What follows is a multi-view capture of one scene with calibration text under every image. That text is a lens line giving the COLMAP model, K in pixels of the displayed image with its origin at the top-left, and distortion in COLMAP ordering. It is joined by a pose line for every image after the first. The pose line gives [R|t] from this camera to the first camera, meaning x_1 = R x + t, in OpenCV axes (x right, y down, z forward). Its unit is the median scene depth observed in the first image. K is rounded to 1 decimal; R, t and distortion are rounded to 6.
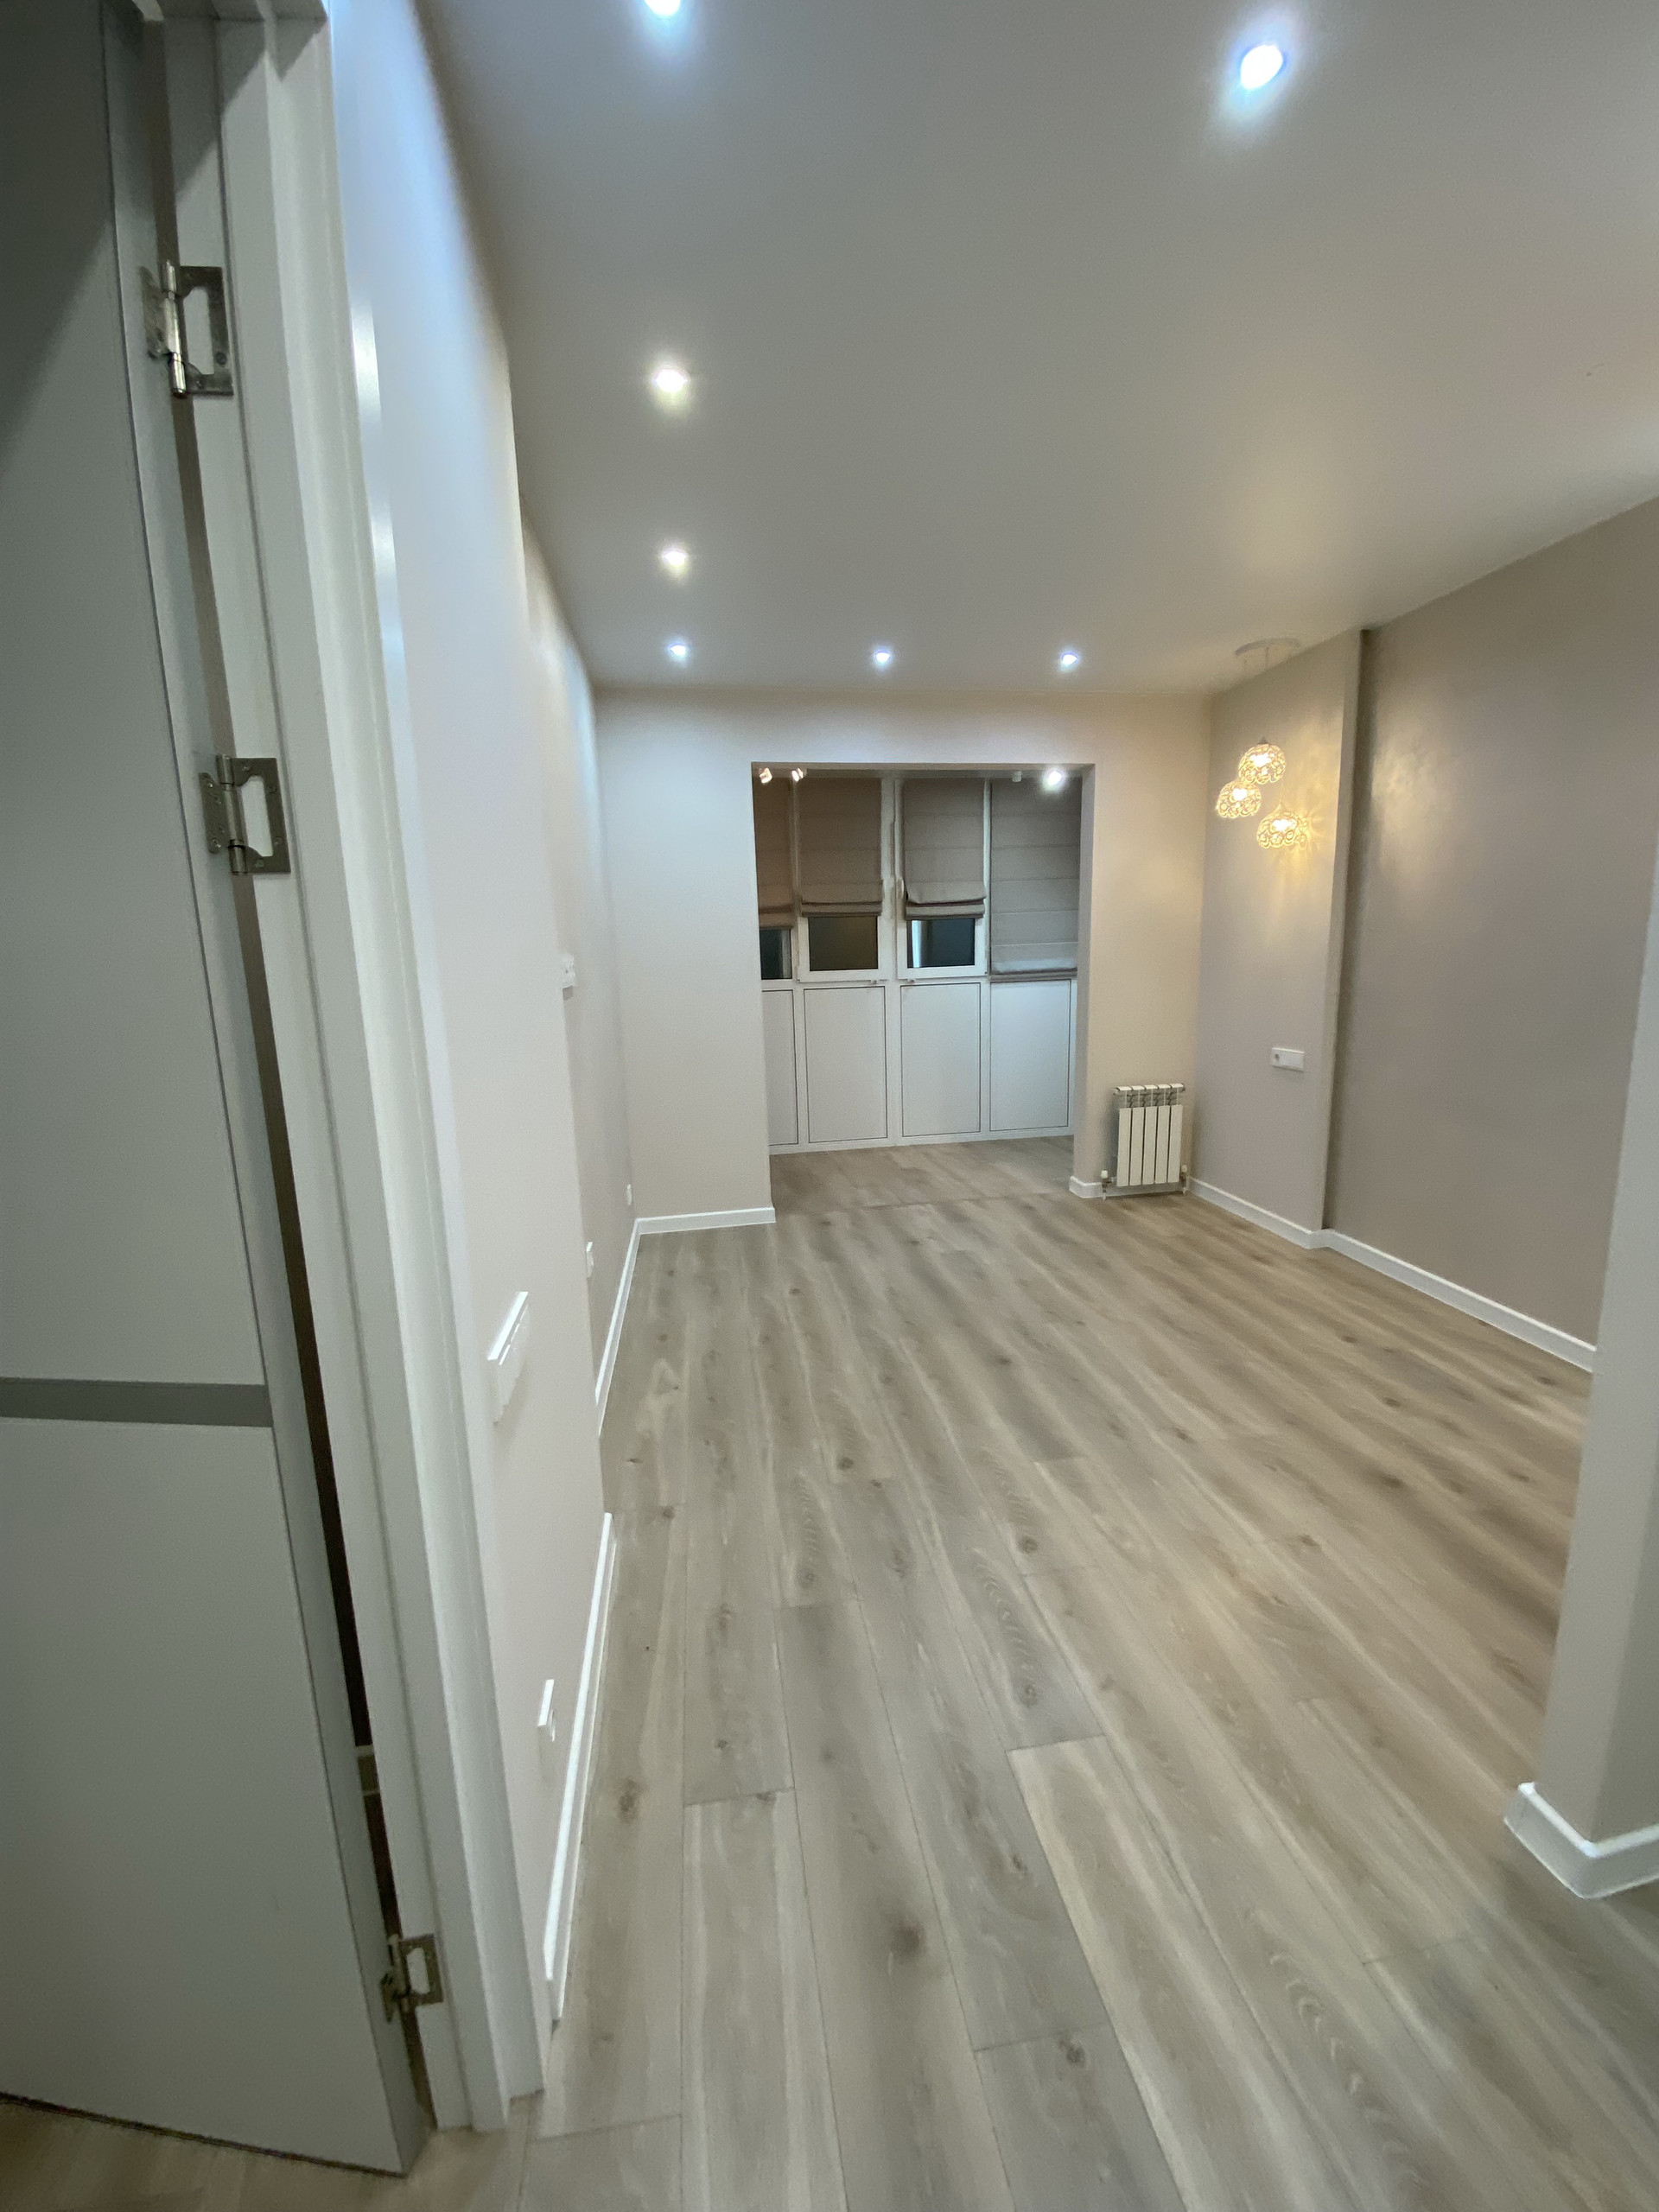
lens RADIAL K [[878.3, 0, 831.7], [0, 878.3, 1106.0], [0, 0, 1]] dist [0.012105, -0.019754]
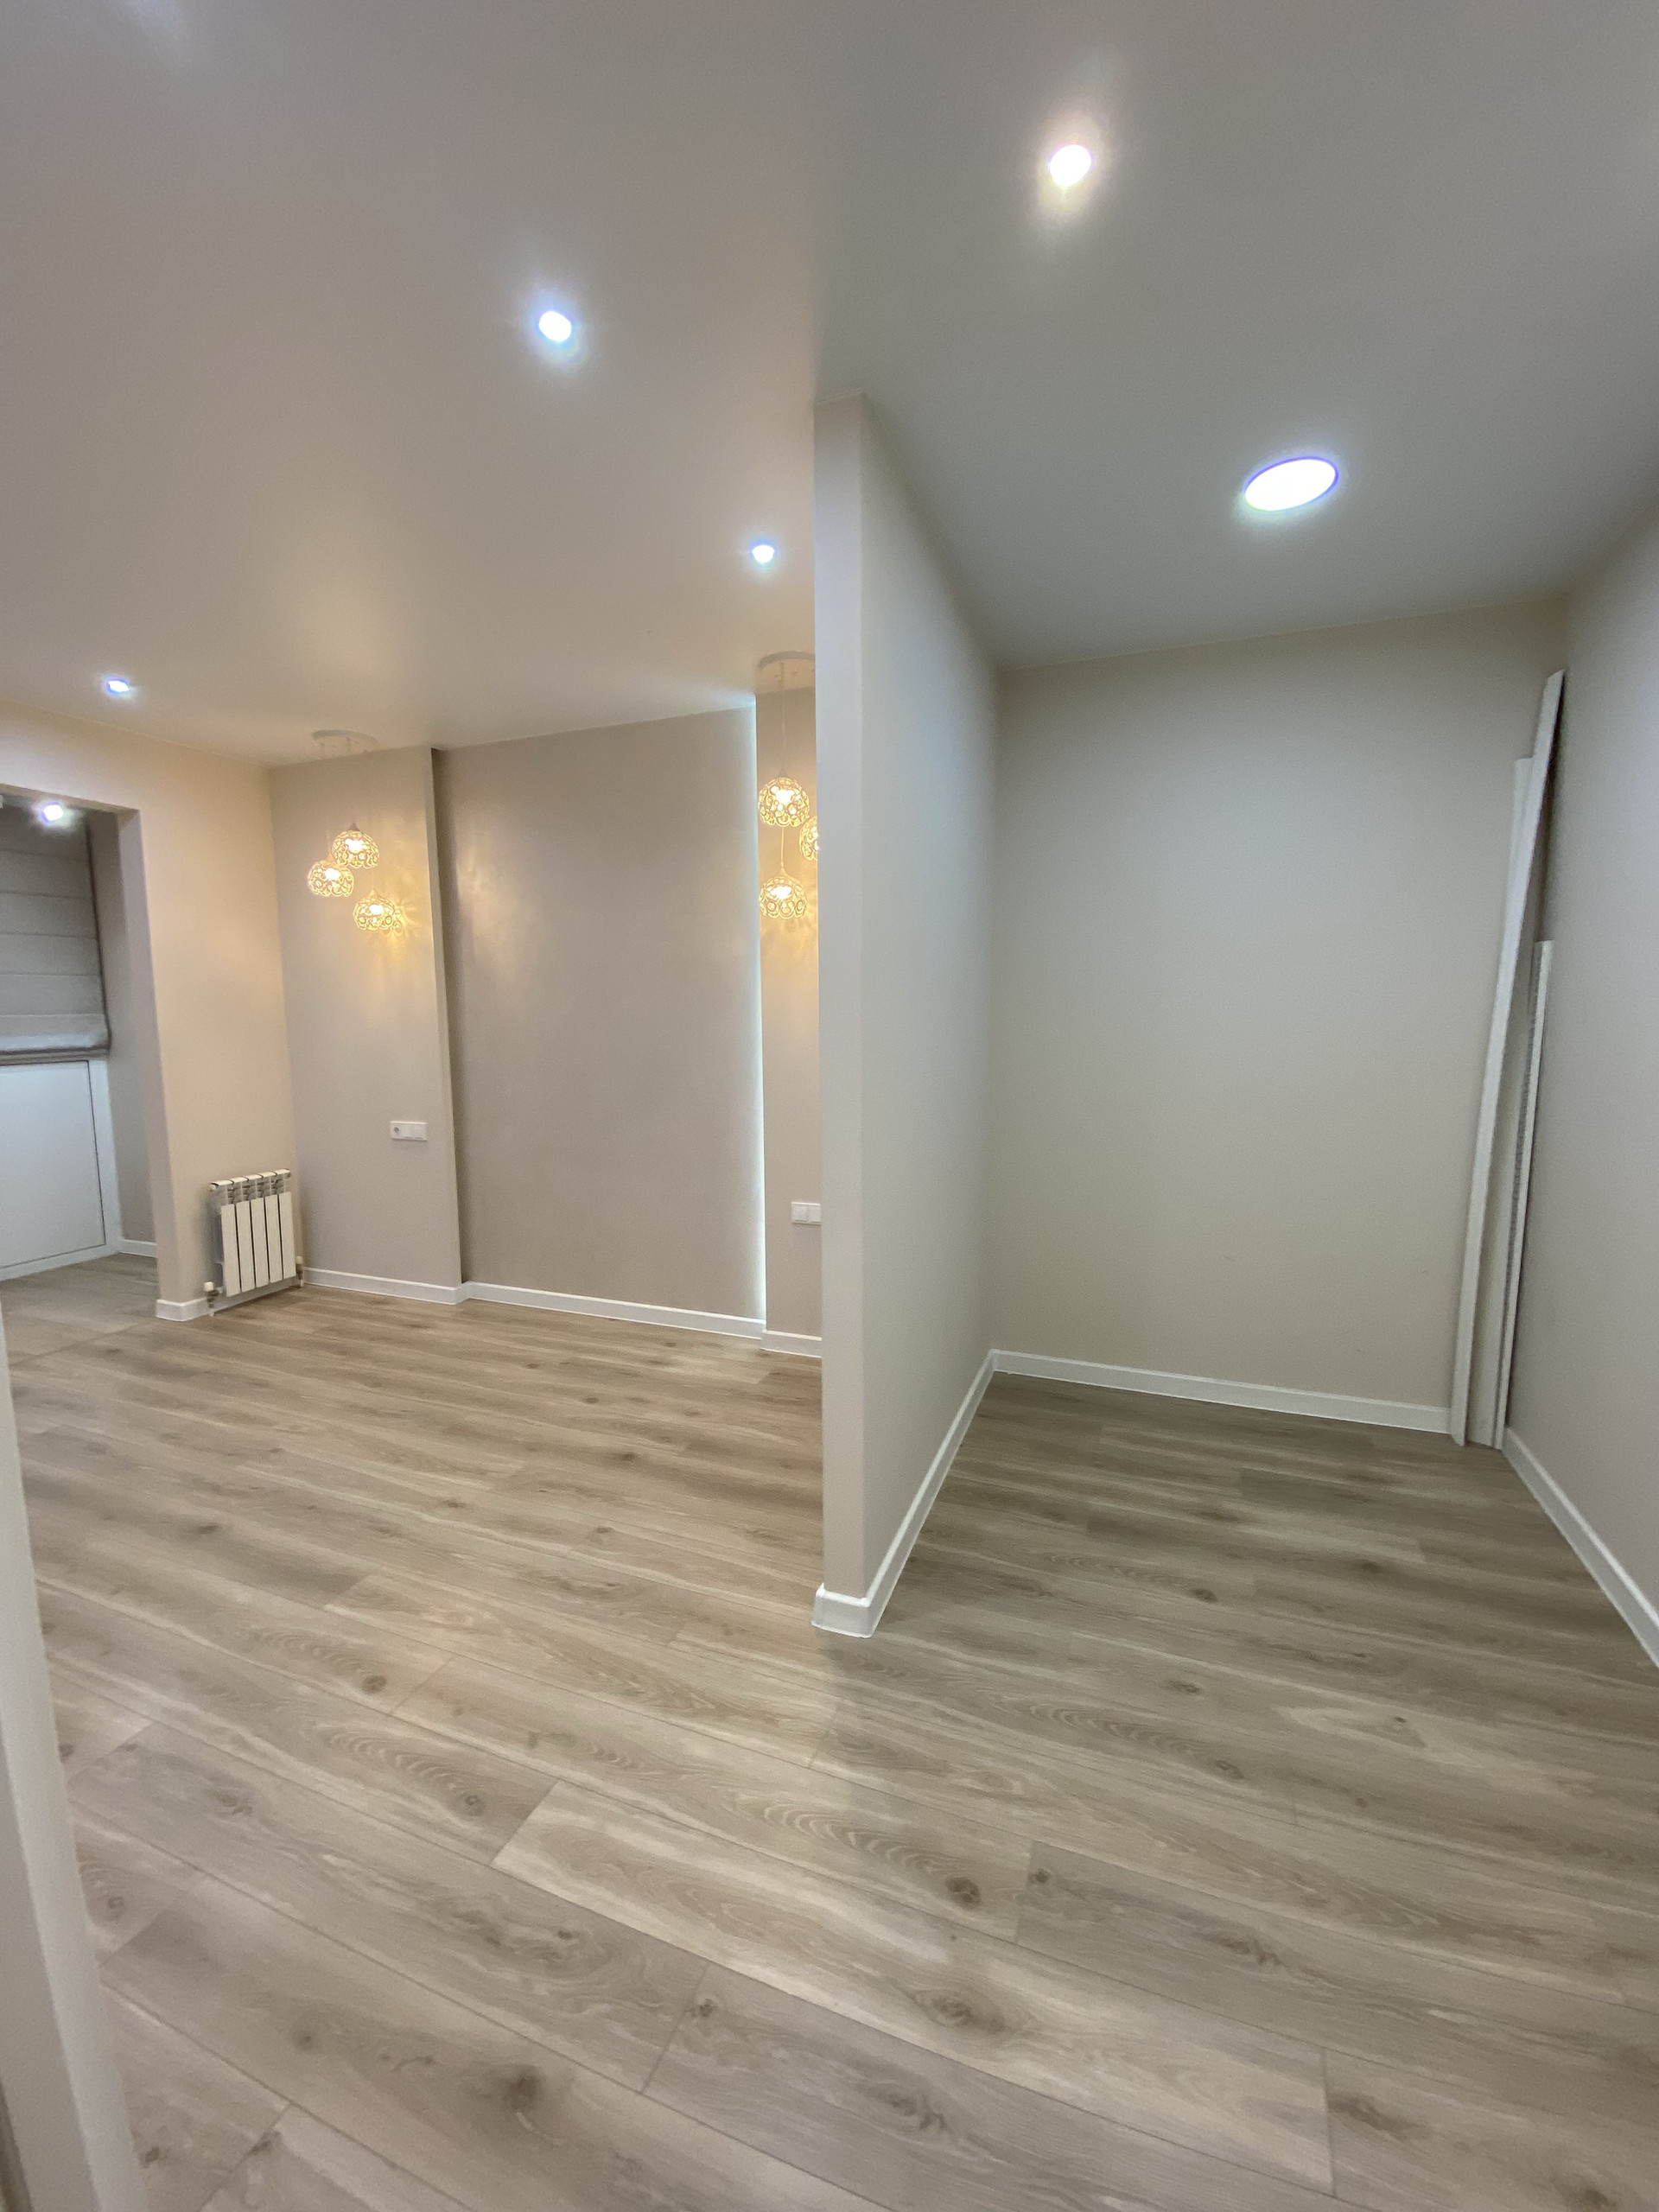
lens RADIAL K [[878.3, 0, 831.7], [0, 878.3, 1106.0], [0, 0, 1]] dist [0.012105, -0.019754]
pose [[0.499555, -0.069899, 0.863457, -0.152224], [0.143621, 0.989628, -0.002979, -0.008124], [-0.854294, 0.125499, 0.504413, 0.043839]]
